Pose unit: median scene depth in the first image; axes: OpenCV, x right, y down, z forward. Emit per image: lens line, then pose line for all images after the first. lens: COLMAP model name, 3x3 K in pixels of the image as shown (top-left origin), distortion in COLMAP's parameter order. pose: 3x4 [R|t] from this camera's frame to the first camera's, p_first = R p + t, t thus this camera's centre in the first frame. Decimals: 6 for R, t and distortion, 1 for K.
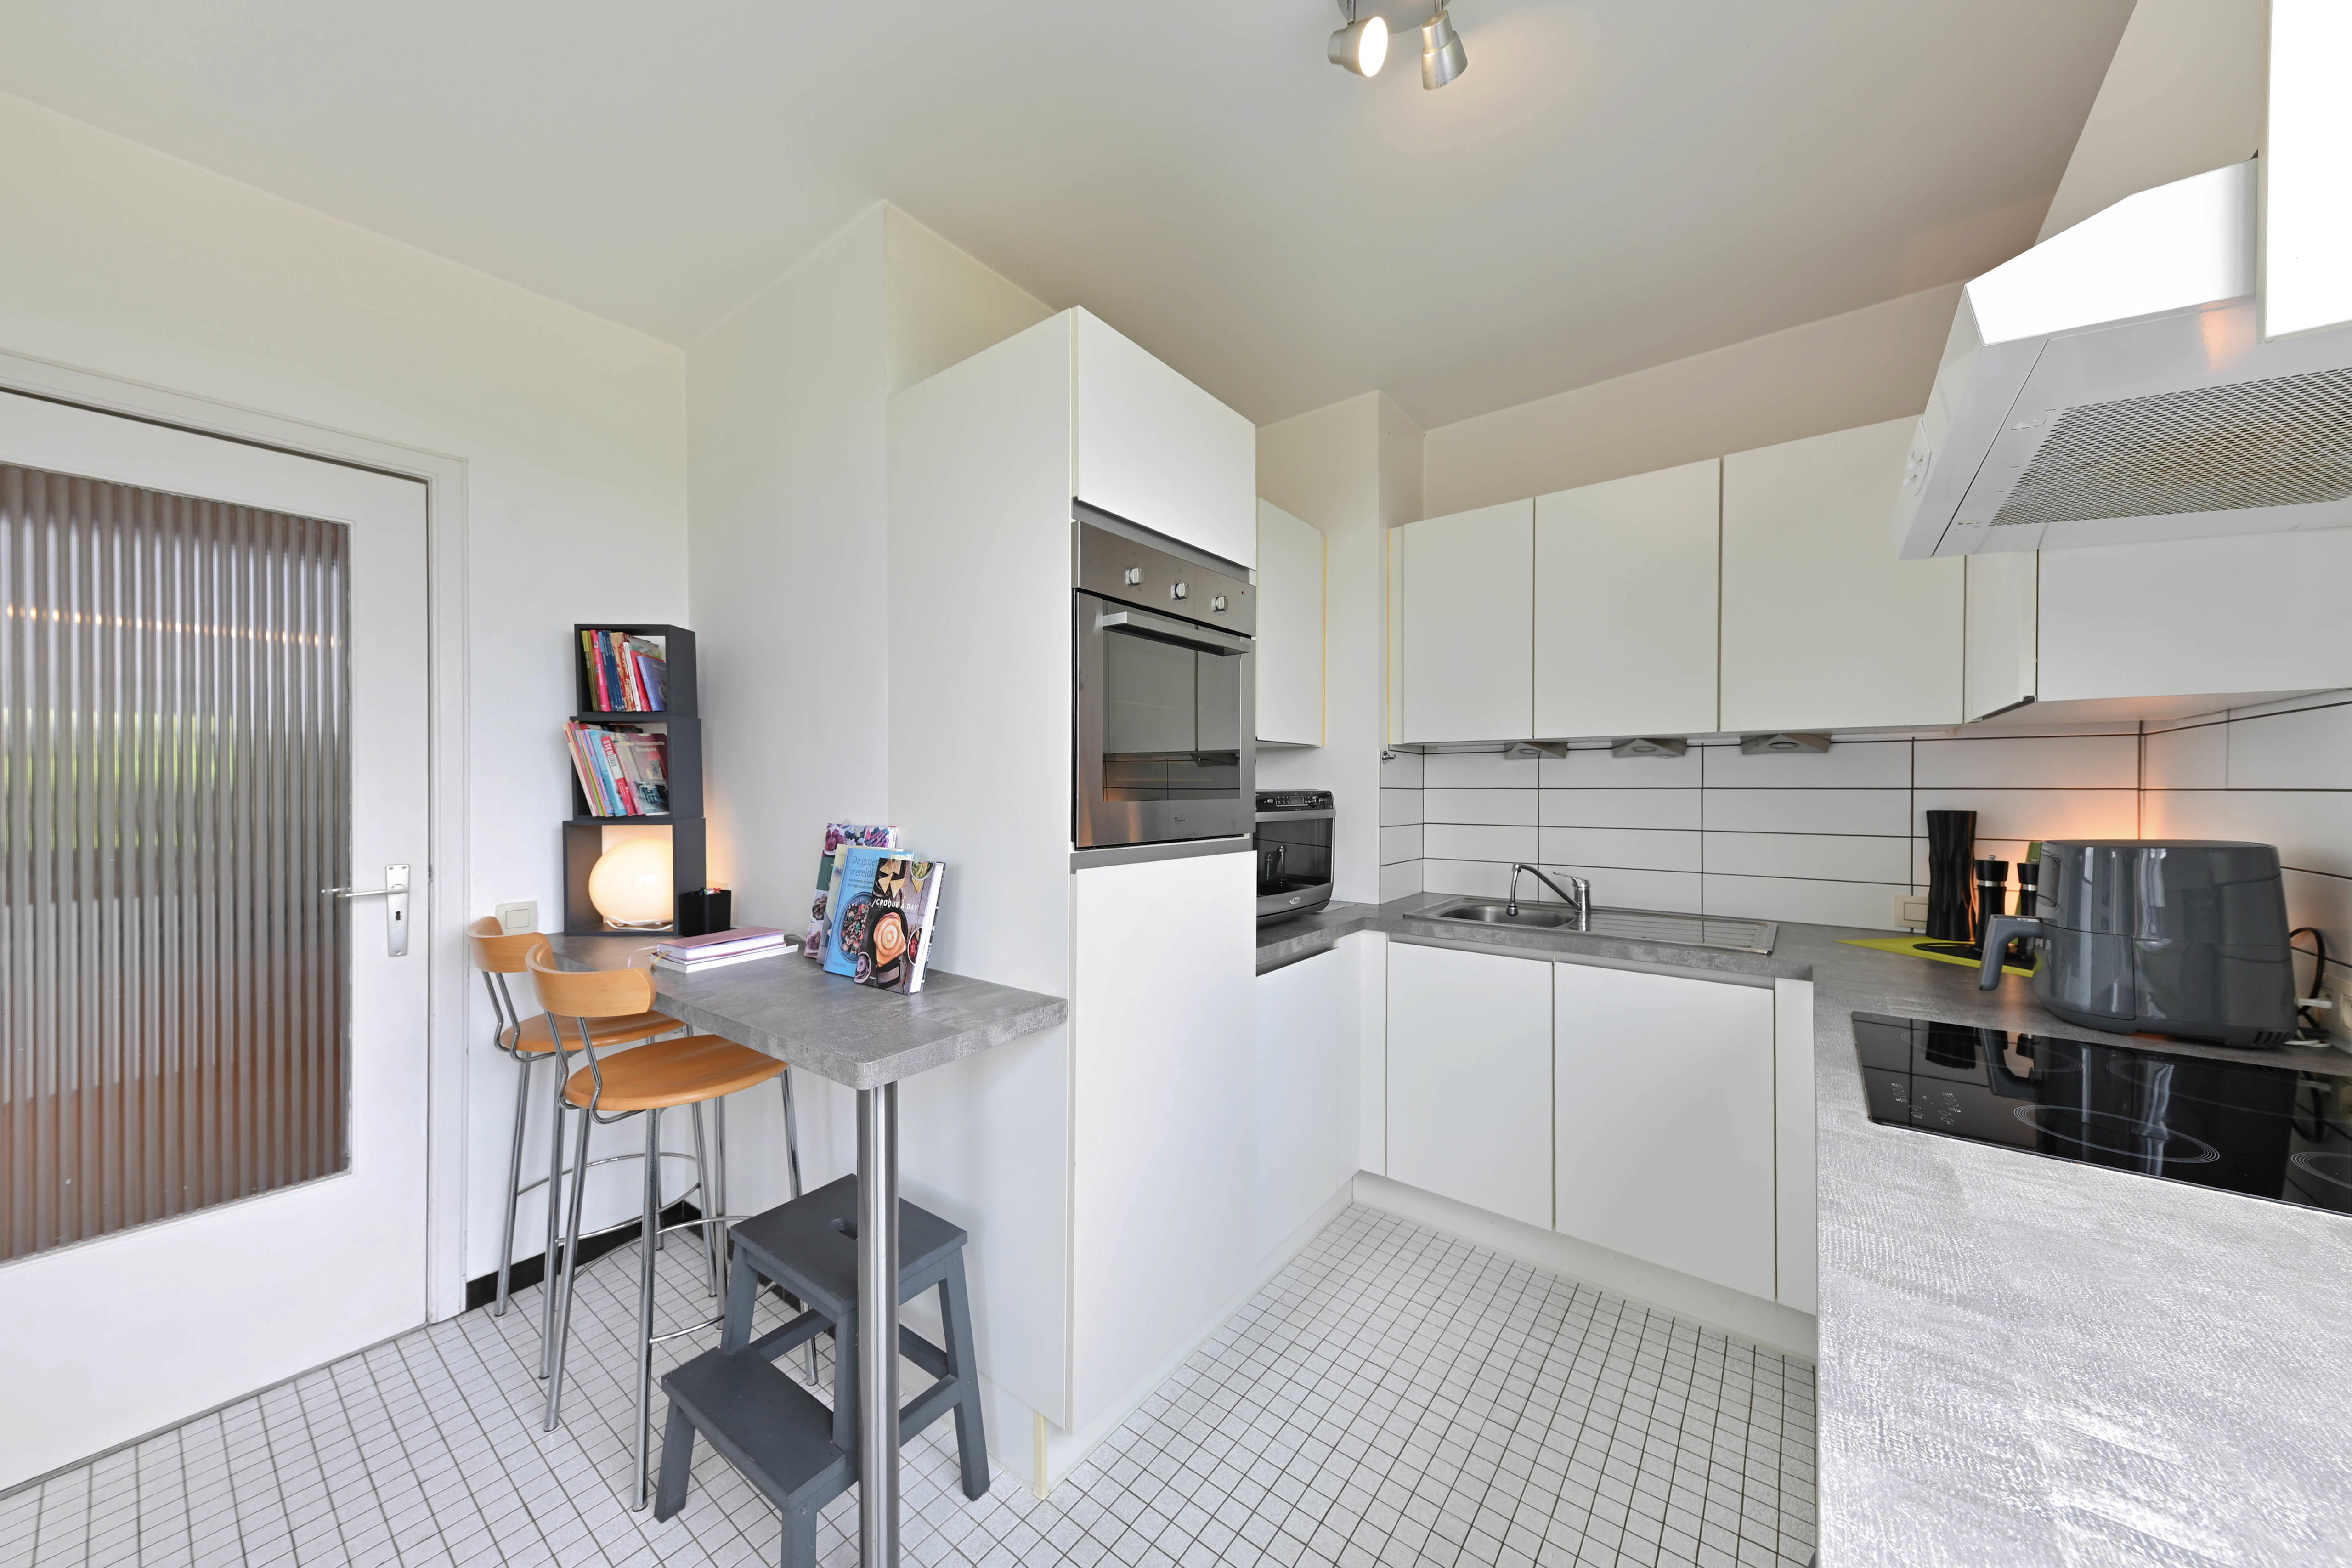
lens RADIAL K [[820.4, 0, 1106.8], [0, 820.4, 789.8], [0, 0, 1]] dist [0.023244, -0.000039]
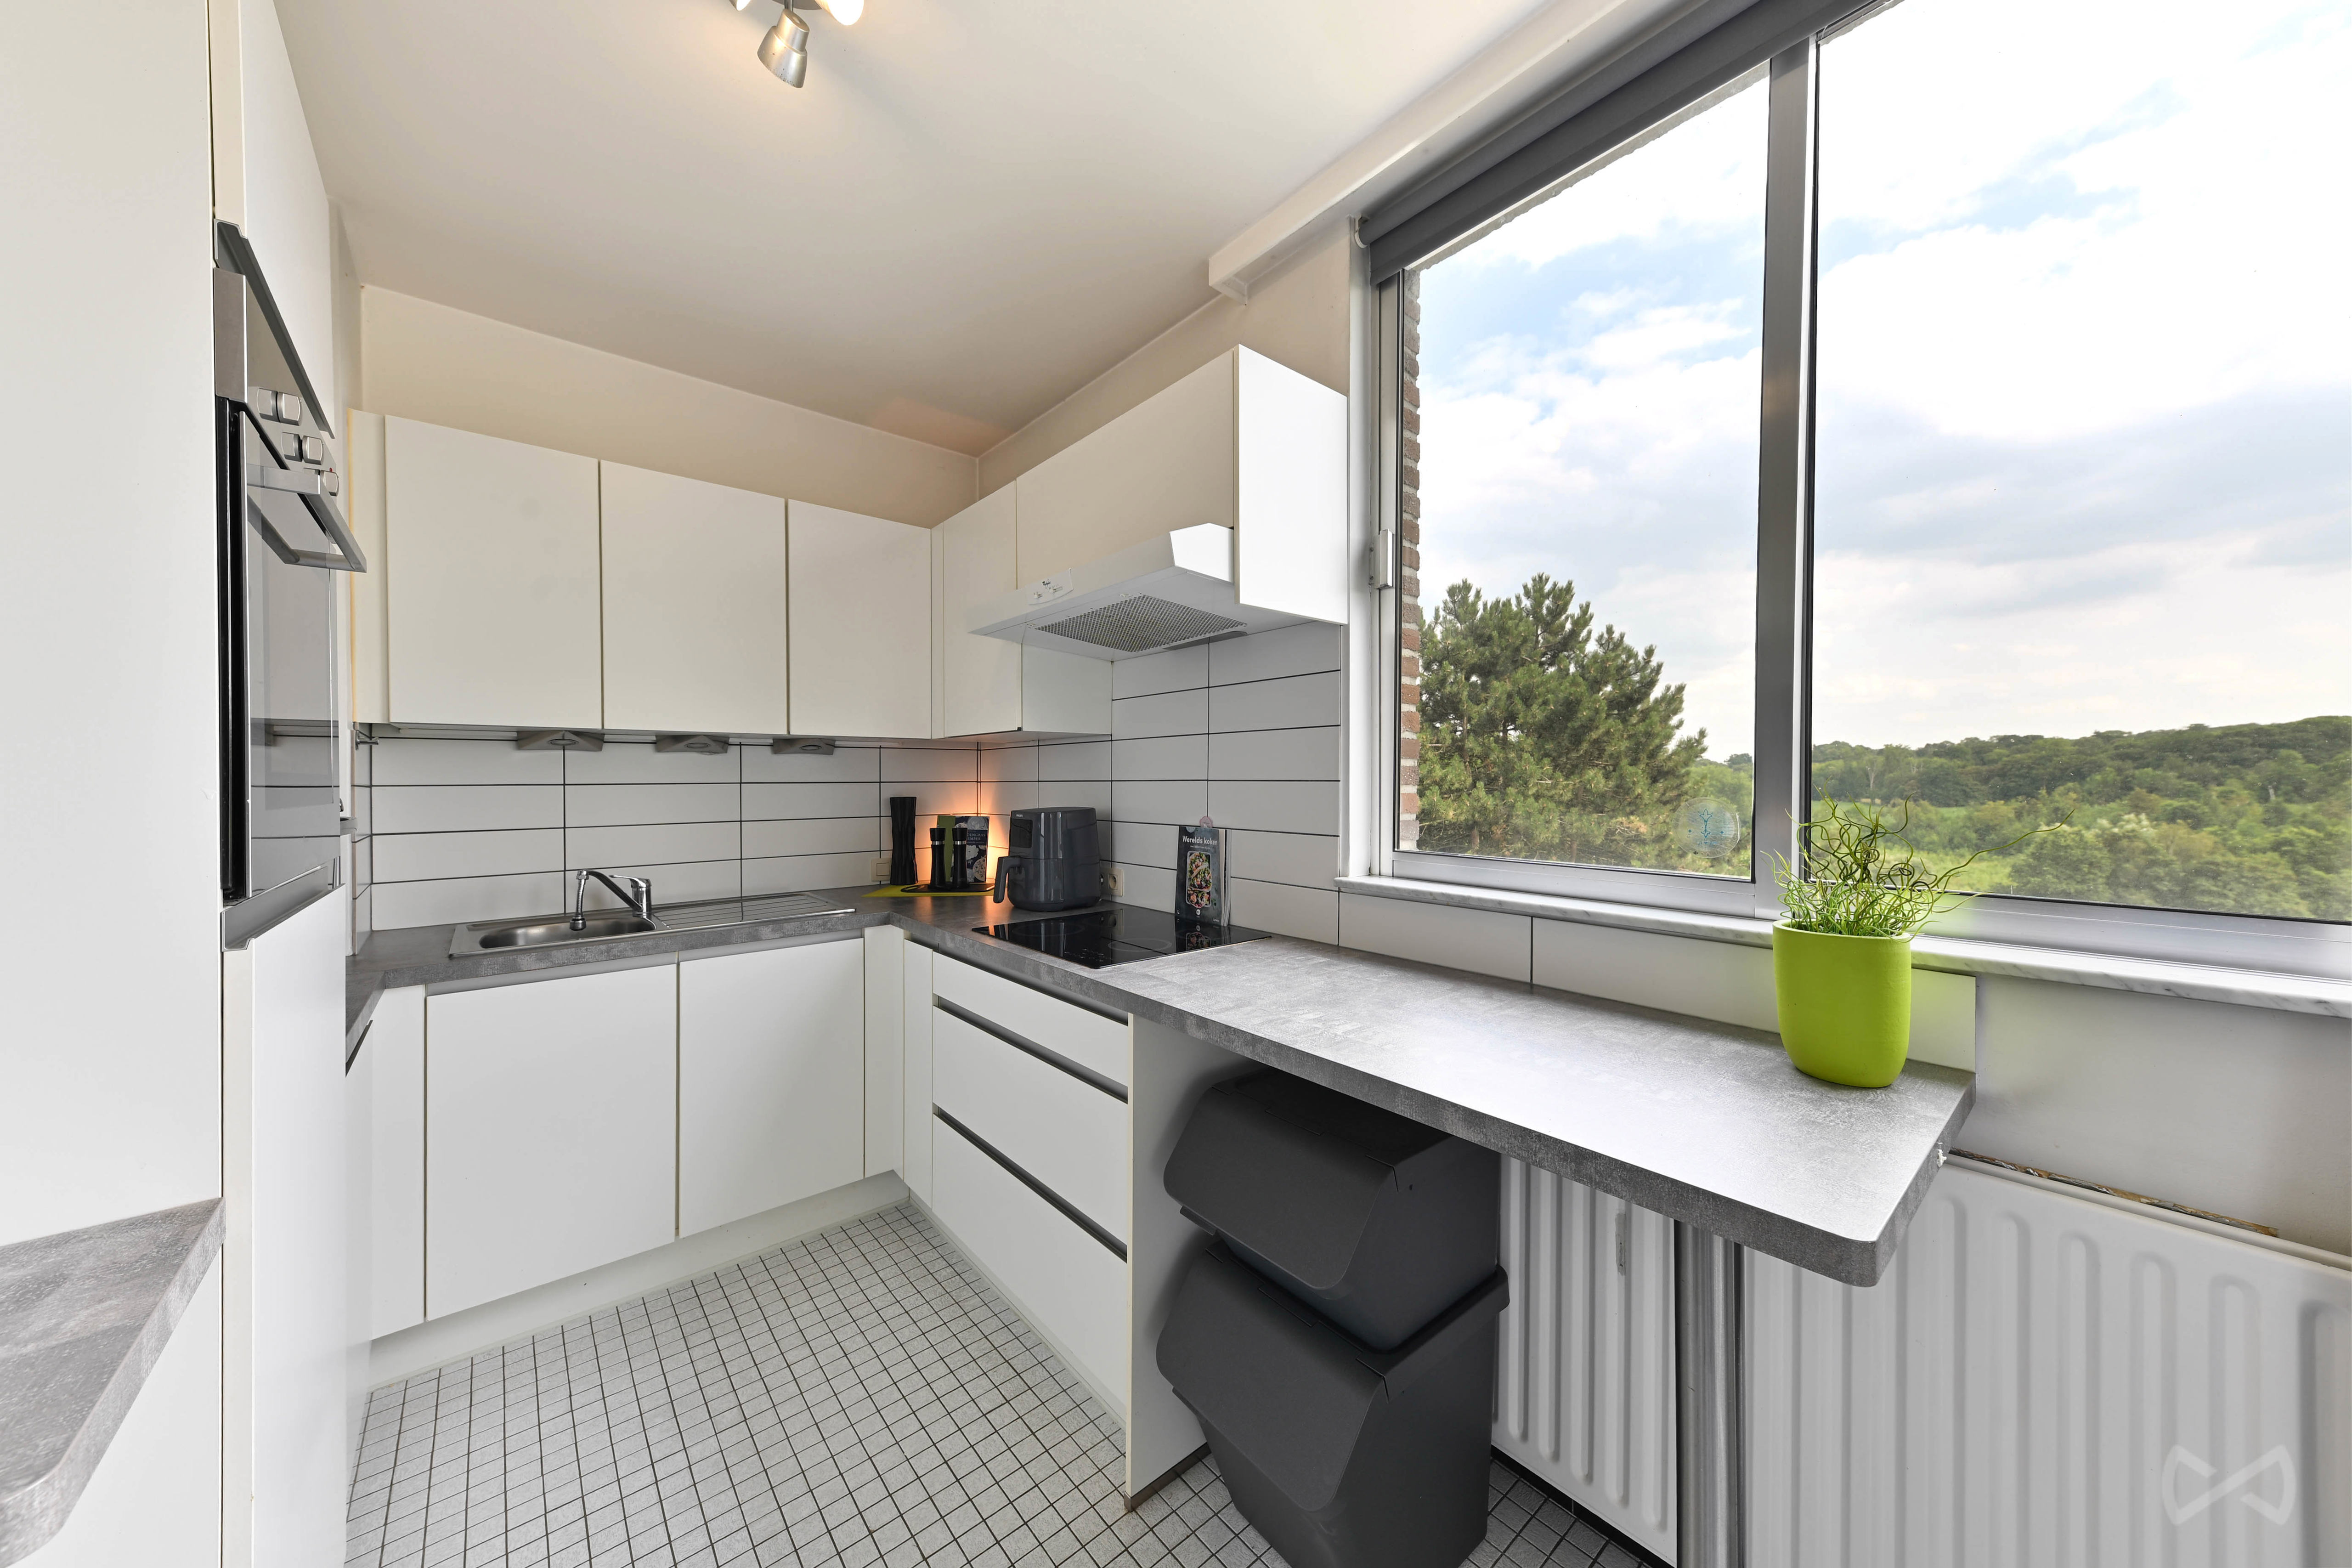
lens RADIAL K [[822.1, 0, 1264.1], [0, 822.1, 785.9], [0, 0, 1]] dist [0.014657, -0.000163]
pose [[0.117734, -0.009100, 0.993003, -0.391116], [0.011017, 0.999908, 0.007857, 0.001604], [-0.992984, 0.010014, 0.117823, 0.230292]]
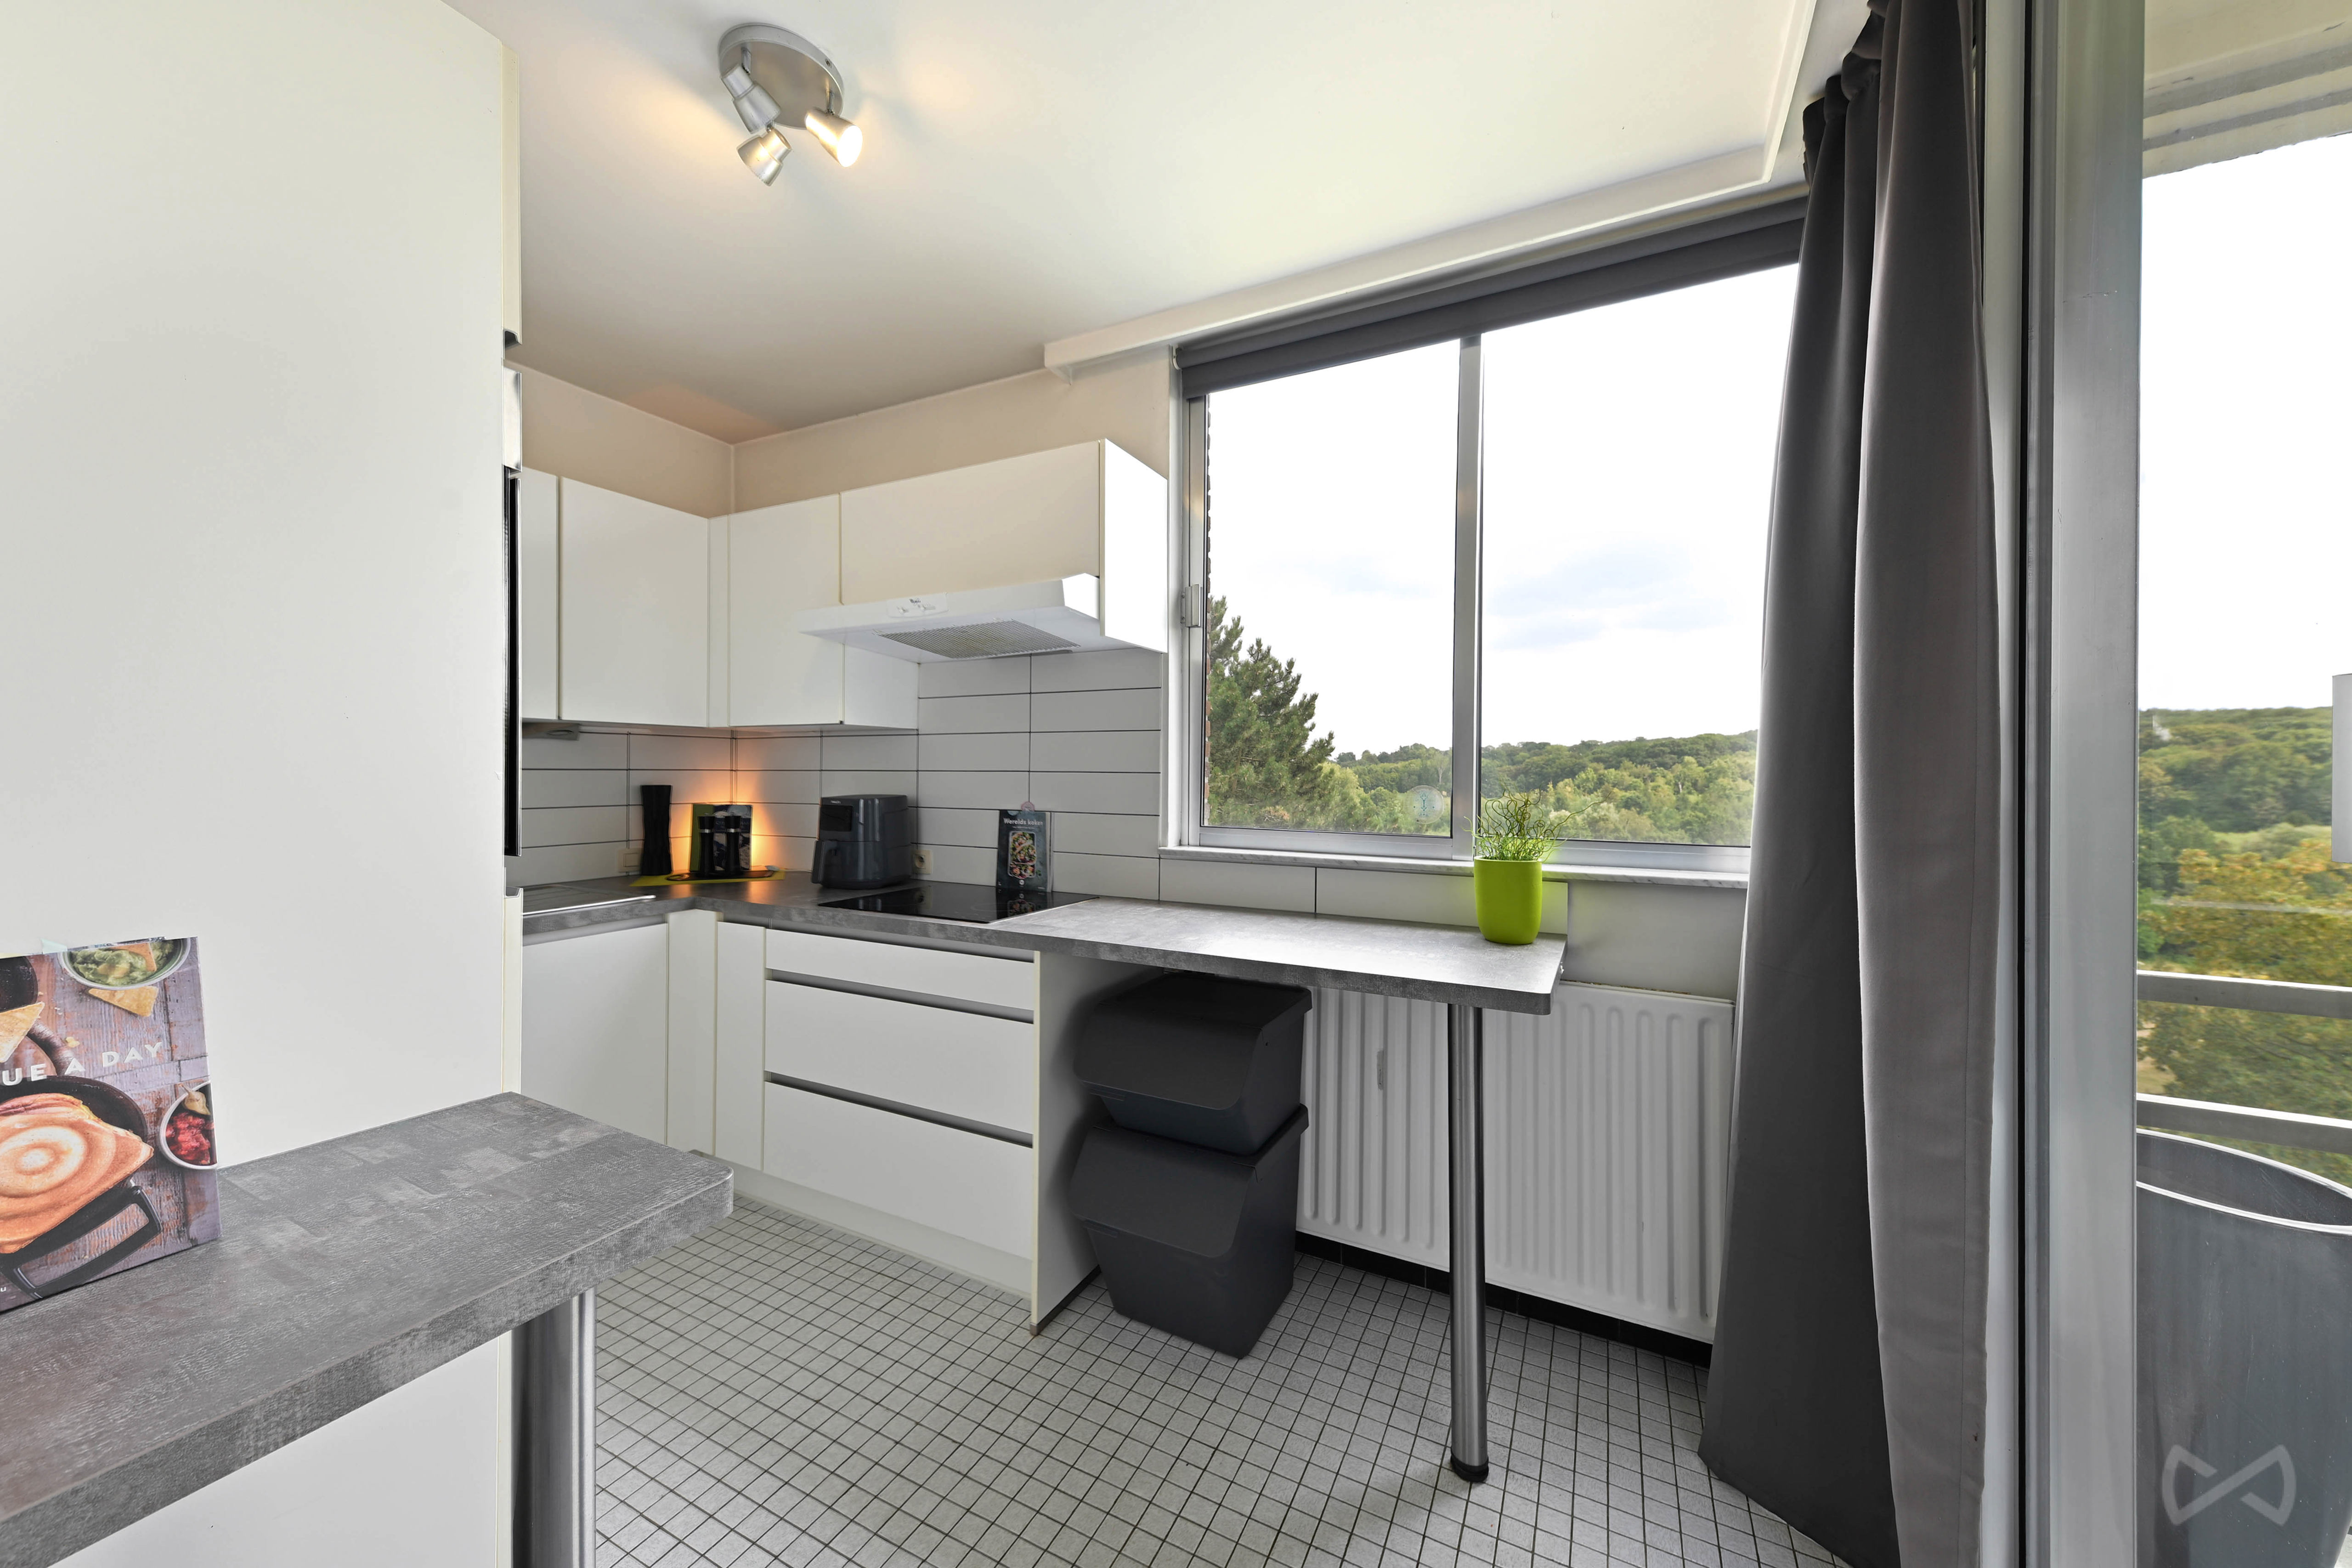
lens RADIAL K [[846.2, 0, 1179.2], [0, 846.2, 769.0], [0, 0, 1]] dist [0.014244, -0.000084]
pose [[-0.224675, 0.001446, 0.974433, -0.681825], [0.000631, 0.999999, -0.001339, 0.000175], [-0.974434, 0.000314, -0.224675, 0.513180]]
